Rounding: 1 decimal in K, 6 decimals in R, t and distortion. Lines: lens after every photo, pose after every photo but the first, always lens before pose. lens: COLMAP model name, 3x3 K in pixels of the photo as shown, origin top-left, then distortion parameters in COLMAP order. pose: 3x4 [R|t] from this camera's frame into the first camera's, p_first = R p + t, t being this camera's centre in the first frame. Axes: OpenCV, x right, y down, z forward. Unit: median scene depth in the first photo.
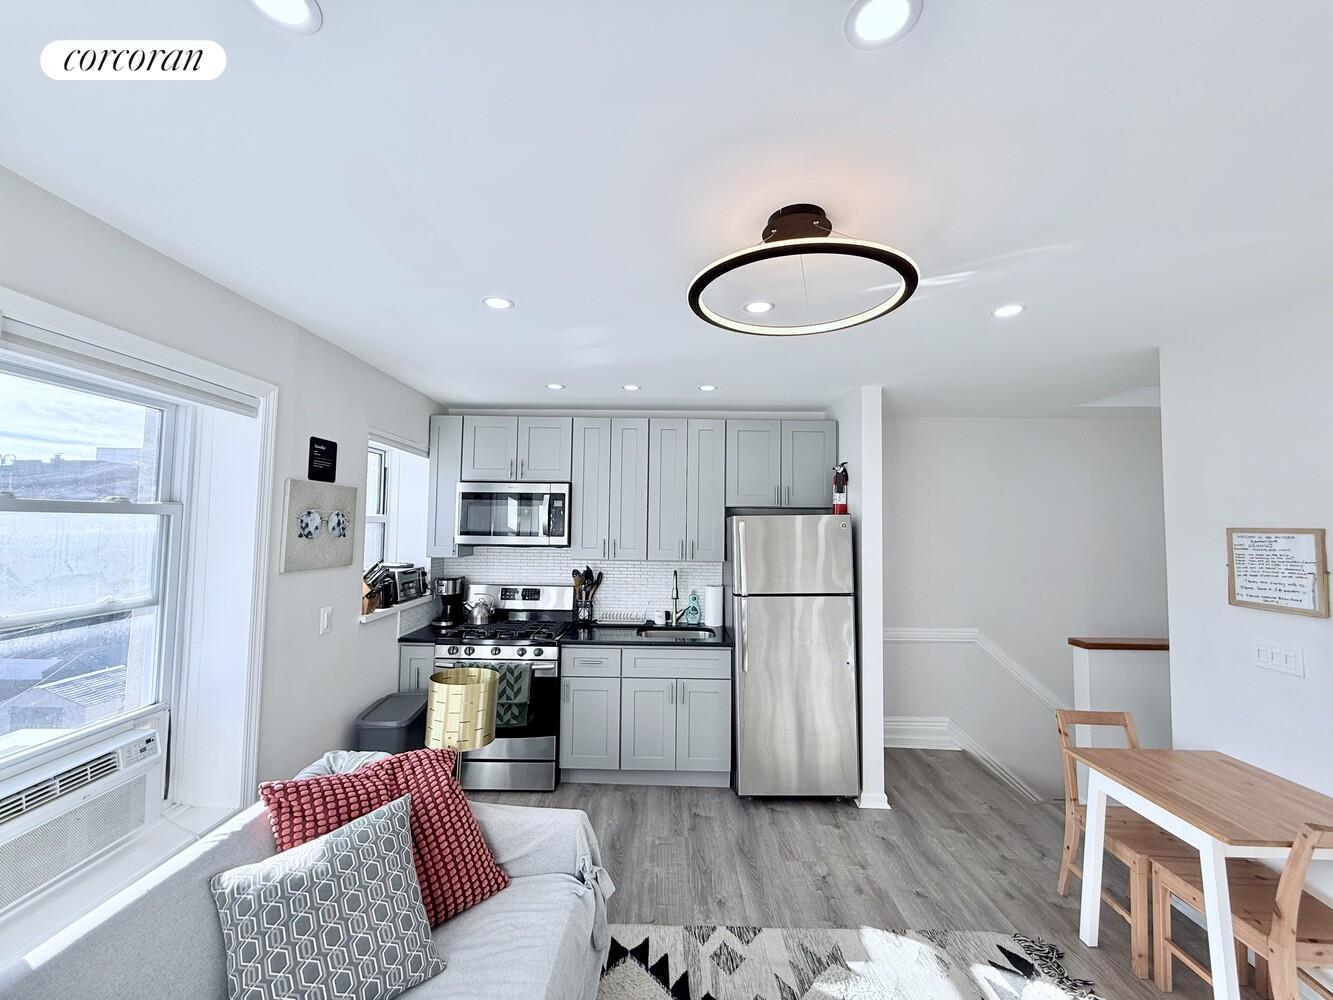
lens RADIAL K [[529.2, 0, 660.3], [0, 529.2, 498.2], [0, 0, 1]] dist [-0.001491, -0.000190]
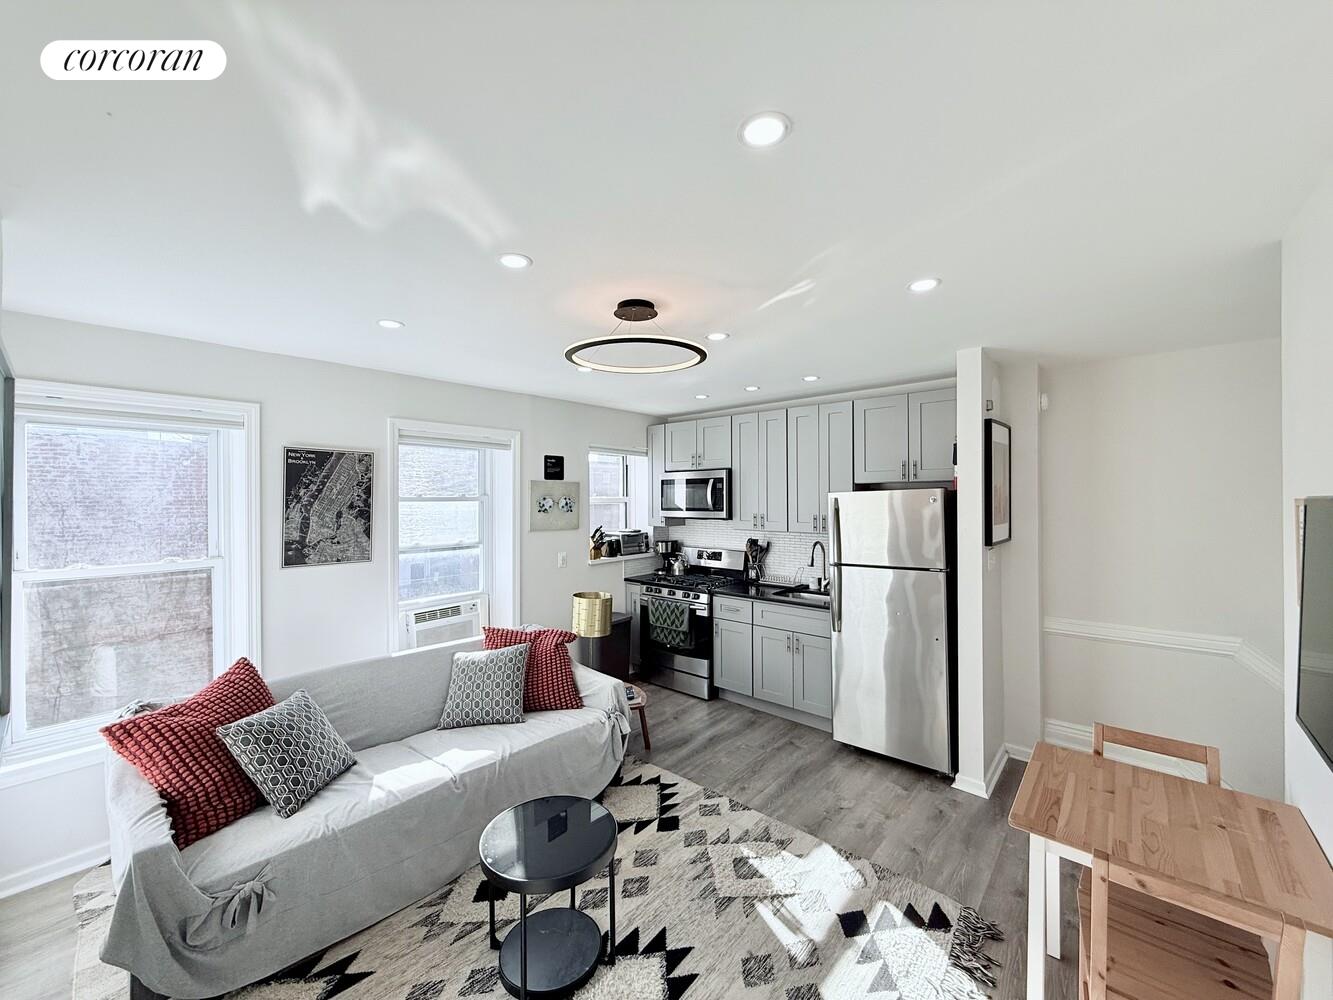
lens RADIAL K [[529.2, 0, 660.3], [0, 529.2, 498.2], [0, 0, 1]] dist [-0.001491, -0.000190]
pose [[0.749405, -0.018686, -0.661848, 0.618245], [0.049431, 0.998391, 0.027782, -0.002541], [0.660264, -0.053536, 0.749123, -0.061664]]
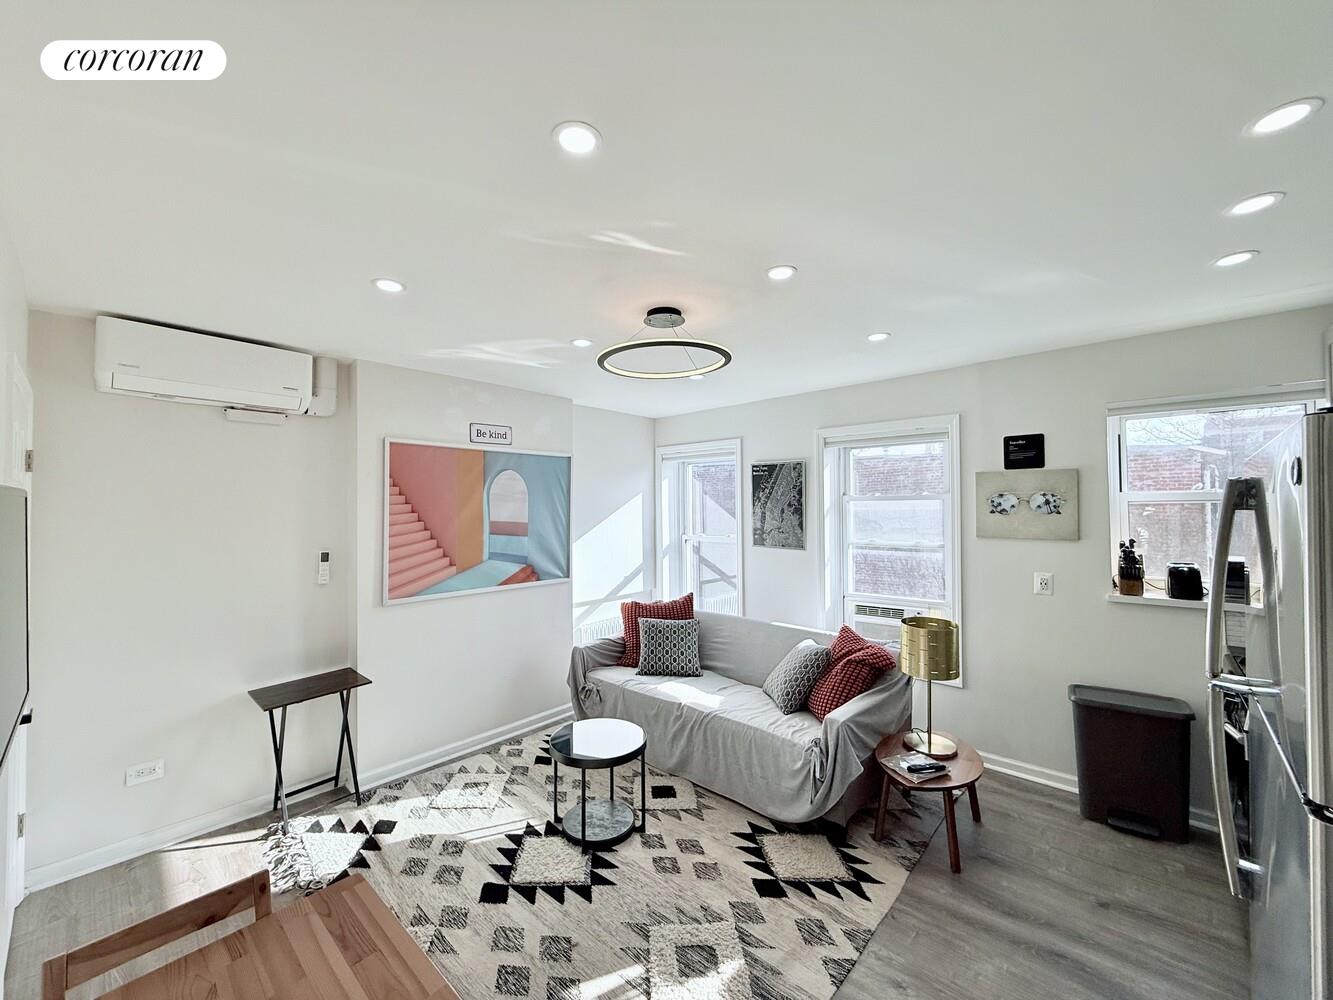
lens RADIAL K [[529.2, 0, 660.3], [0, 529.2, 498.2], [0, 0, 1]] dist [-0.001491, -0.000190]
pose [[-0.673337, -0.022830, -0.738984, 0.682527], [0.035851, 0.997339, -0.063478, 0.068114], [0.738466, -0.069235, -0.670726, 0.957304]]
